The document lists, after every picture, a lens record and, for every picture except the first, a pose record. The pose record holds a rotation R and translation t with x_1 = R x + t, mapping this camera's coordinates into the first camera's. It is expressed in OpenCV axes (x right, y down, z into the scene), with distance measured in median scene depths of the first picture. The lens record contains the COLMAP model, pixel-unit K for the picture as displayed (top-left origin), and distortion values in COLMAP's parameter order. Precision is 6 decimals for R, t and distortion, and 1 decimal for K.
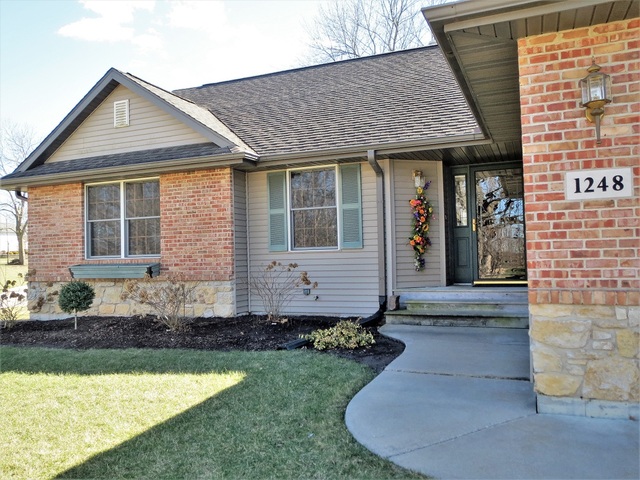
lens RADIAL K [[531.3, 0, 318.1], [0, 531.3, 237.5], [0, 0, 1]] dist [-0.039133, 0.009977]
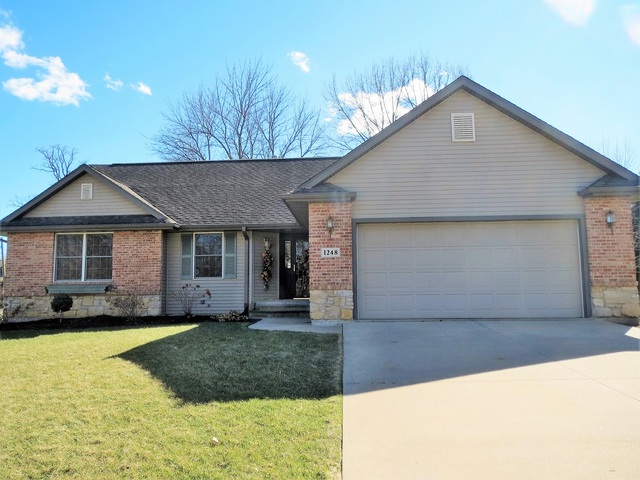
lens RADIAL K [[531.3, 0, 318.1], [0, 531.3, 237.5], [0, 0, 1]] dist [-0.039133, 0.009977]
pose [[0.947556, 0.052266, 0.315287, -0.226566], [-0.022885, 0.995101, -0.096183, 0.048682], [-0.318770, 0.083924, 0.944109, -0.817337]]
